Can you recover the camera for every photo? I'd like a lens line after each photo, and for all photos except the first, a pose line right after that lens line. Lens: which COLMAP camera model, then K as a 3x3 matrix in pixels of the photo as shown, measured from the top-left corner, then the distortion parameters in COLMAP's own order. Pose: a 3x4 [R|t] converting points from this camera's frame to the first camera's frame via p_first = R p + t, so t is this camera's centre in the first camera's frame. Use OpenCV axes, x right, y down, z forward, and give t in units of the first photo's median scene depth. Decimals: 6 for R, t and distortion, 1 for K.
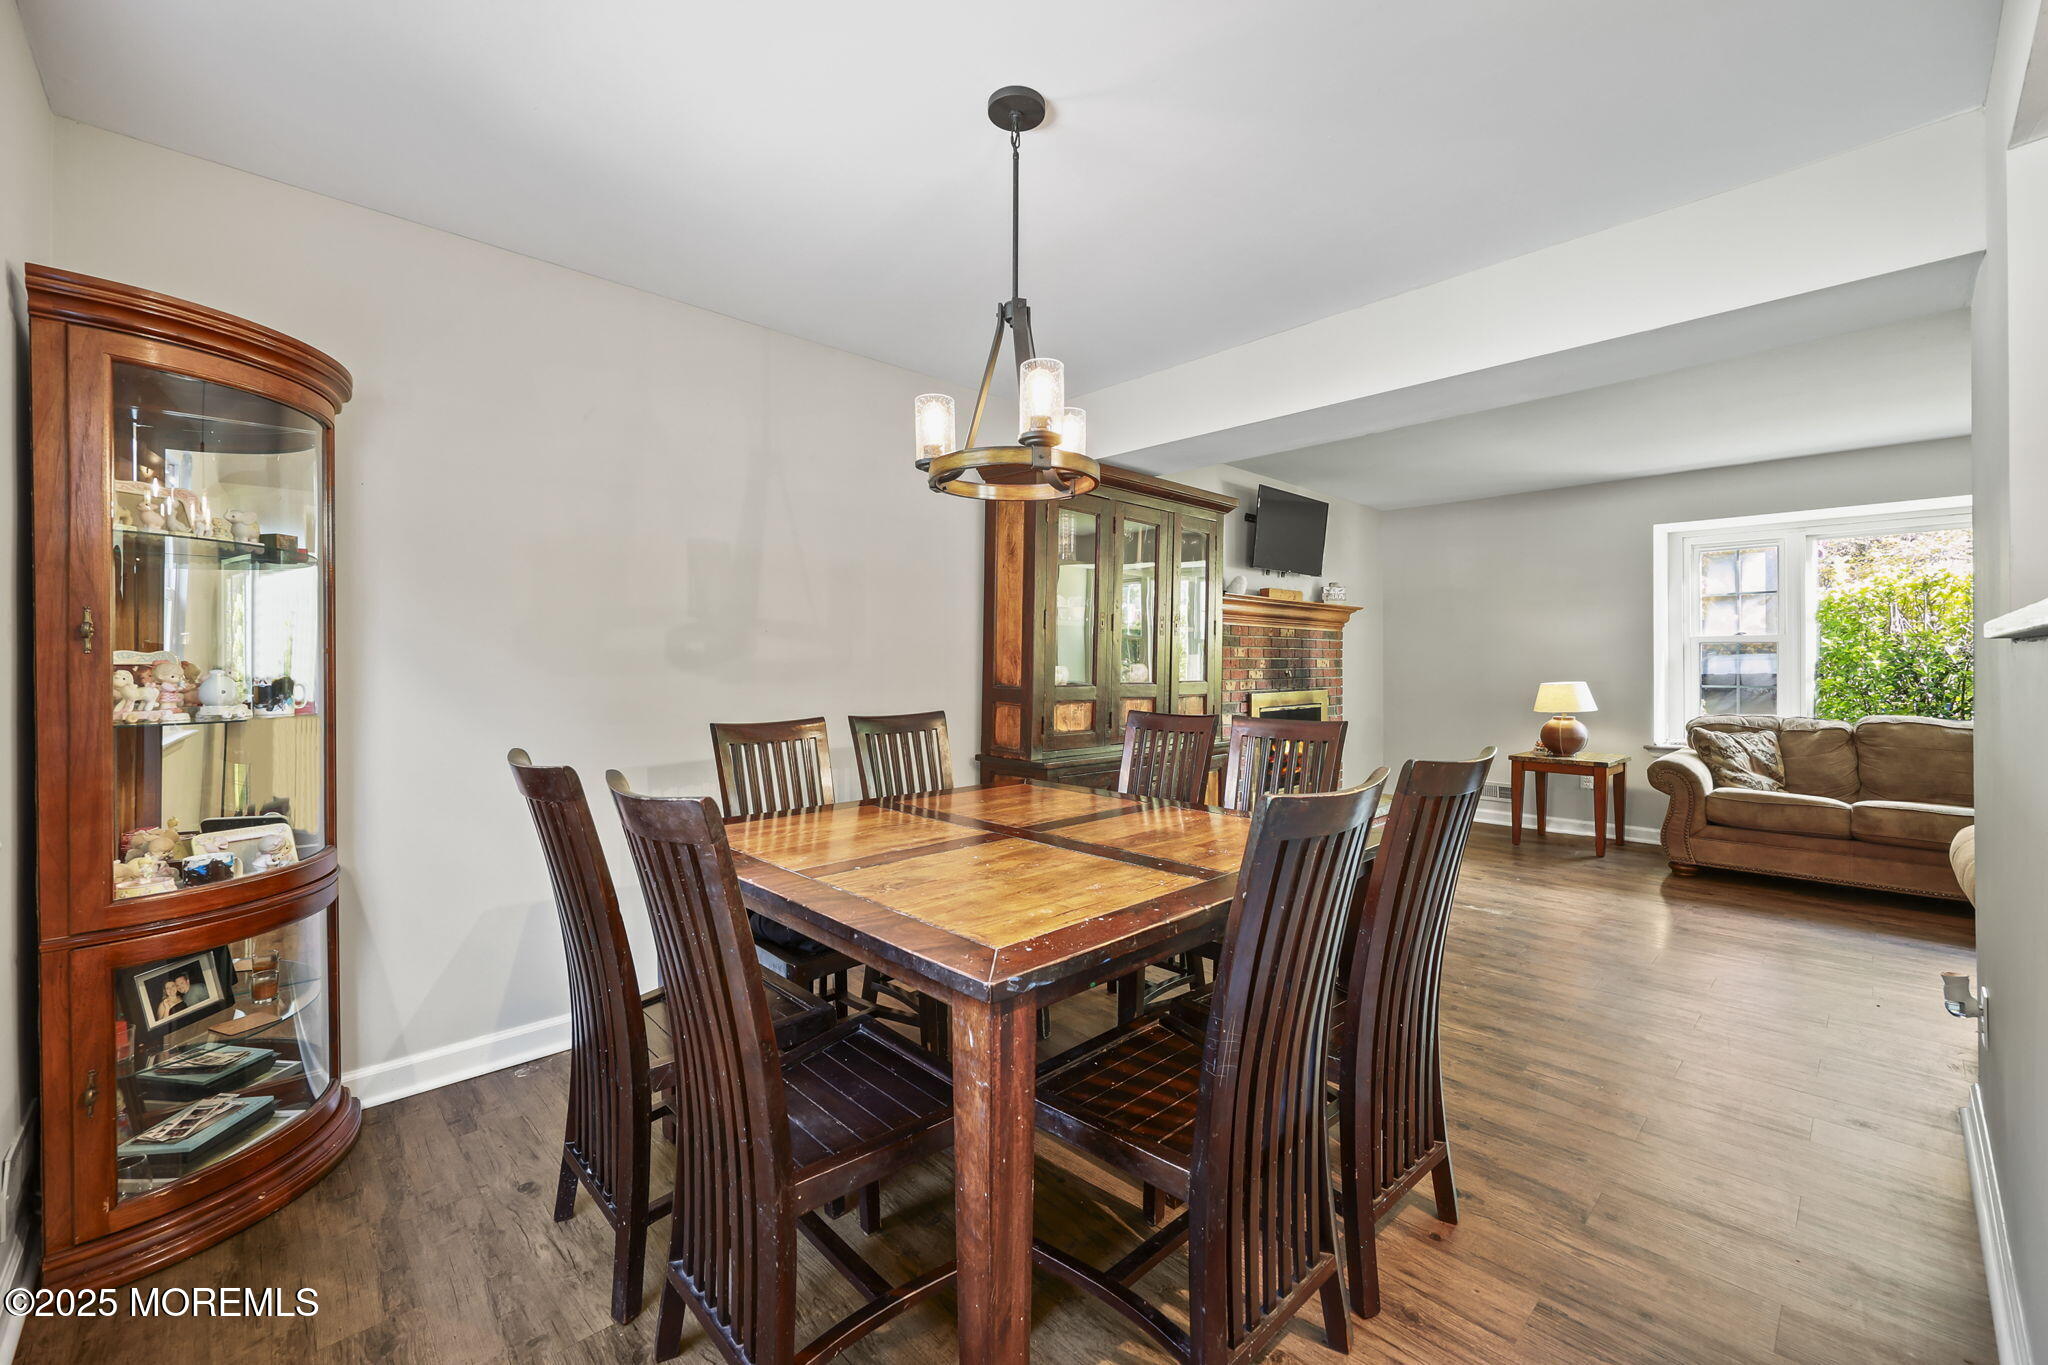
lens RADIAL K [[829.8, 0, 1024.0], [0, 829.8, 682.5], [0, 0, 1]] dist [-0.000634, -0.000057]
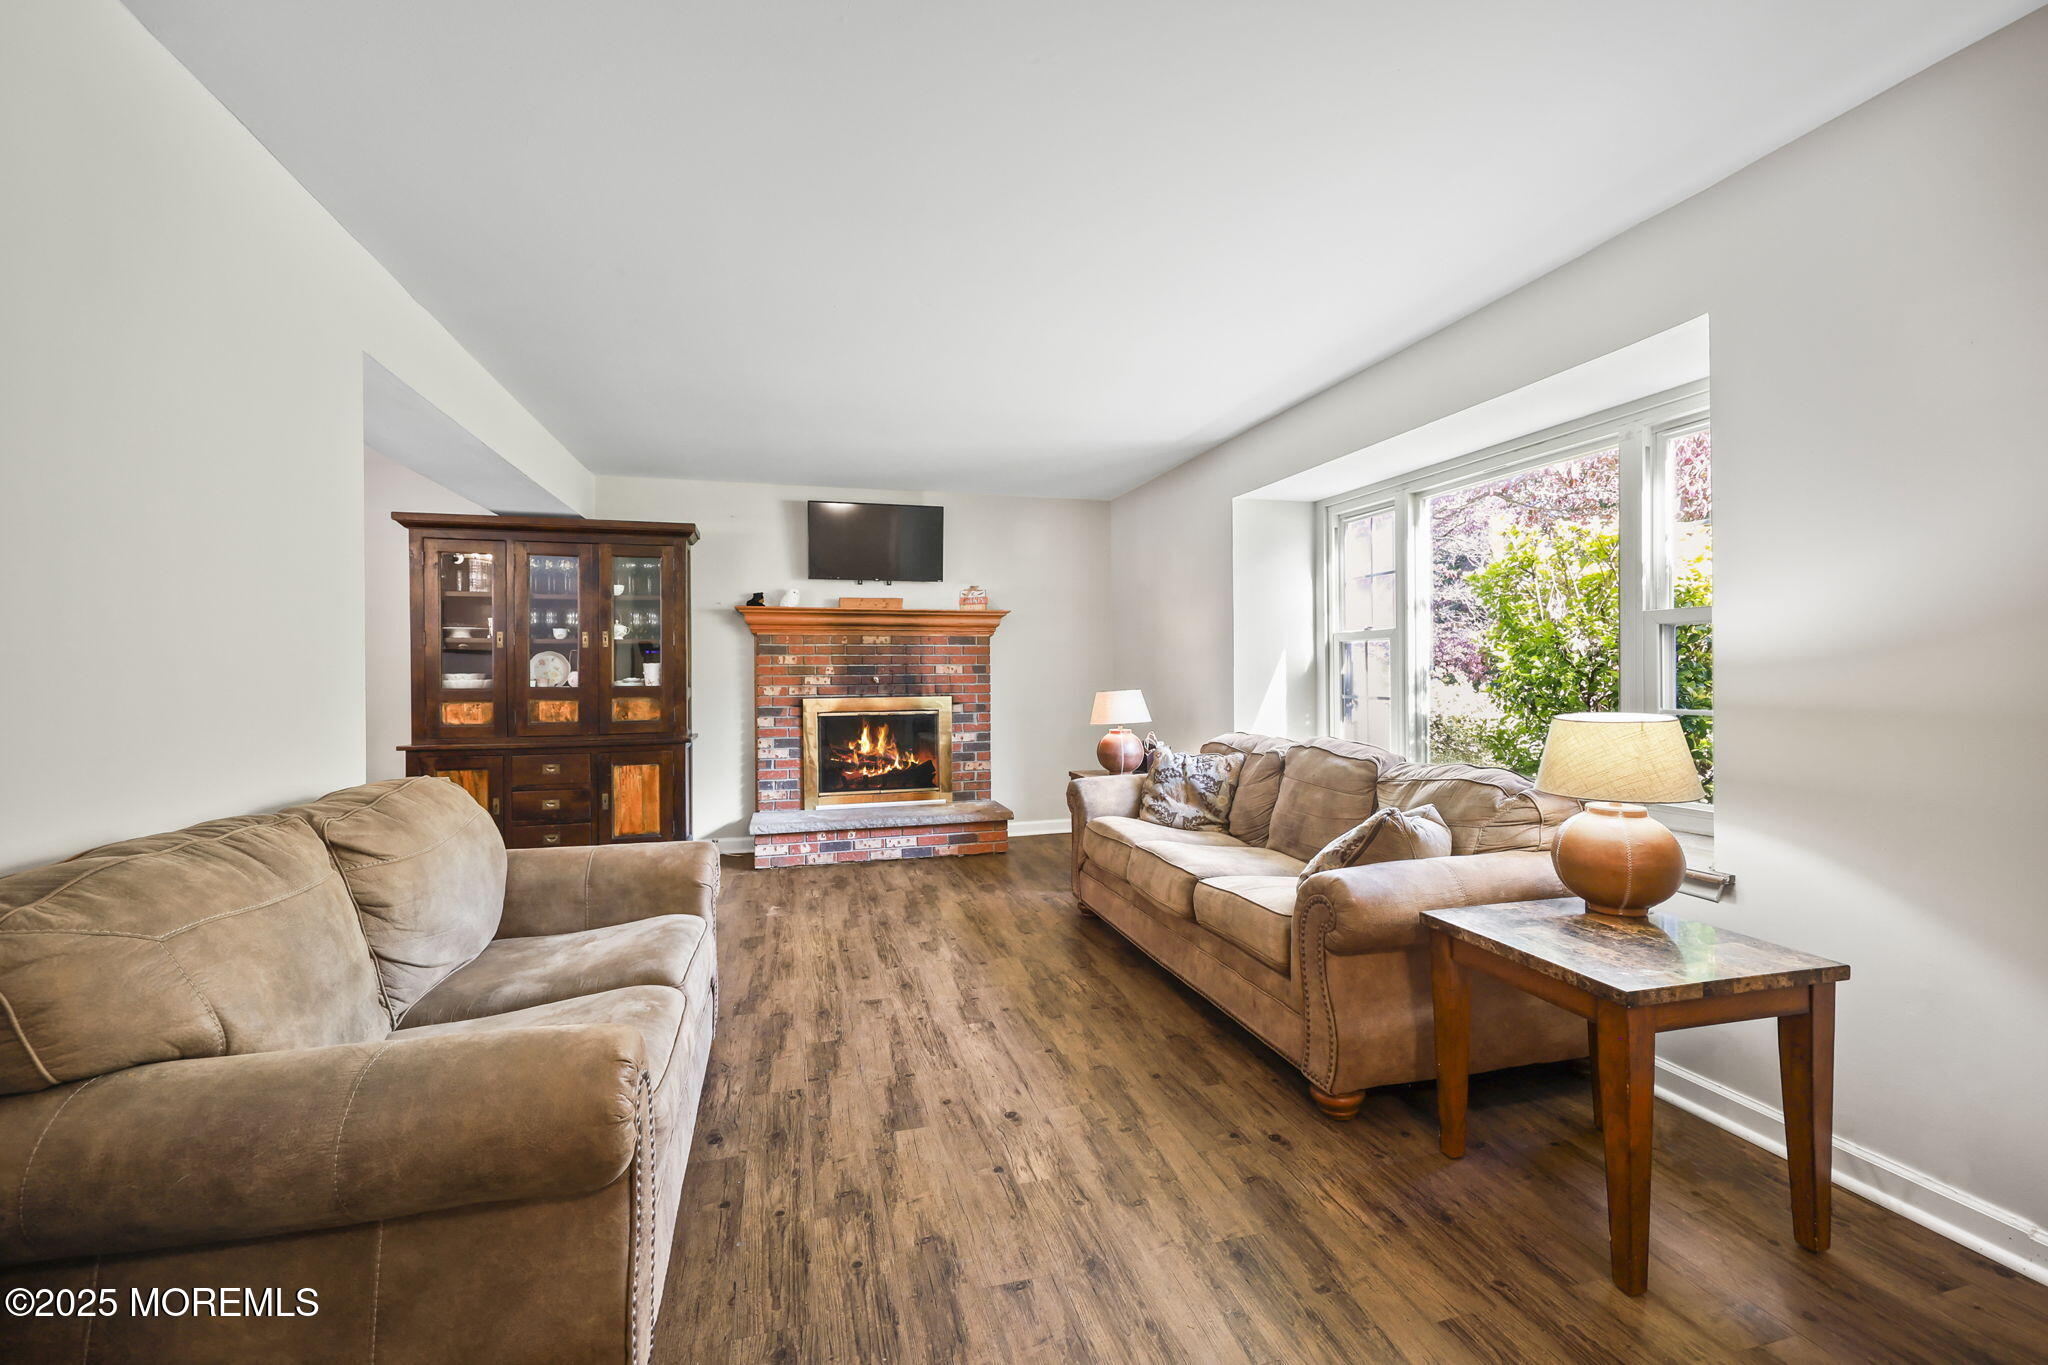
lens RADIAL K [[829.8, 0, 1024.0], [0, 829.8, 682.5], [0, 0, 1]] dist [-0.000634, -0.000057]
pose [[0.880293, 0.001121, -0.474429, 0.972548], [-0.005669, 0.999951, -0.008156, -0.000227], [0.474397, 0.009869, 0.880256, 0.192112]]
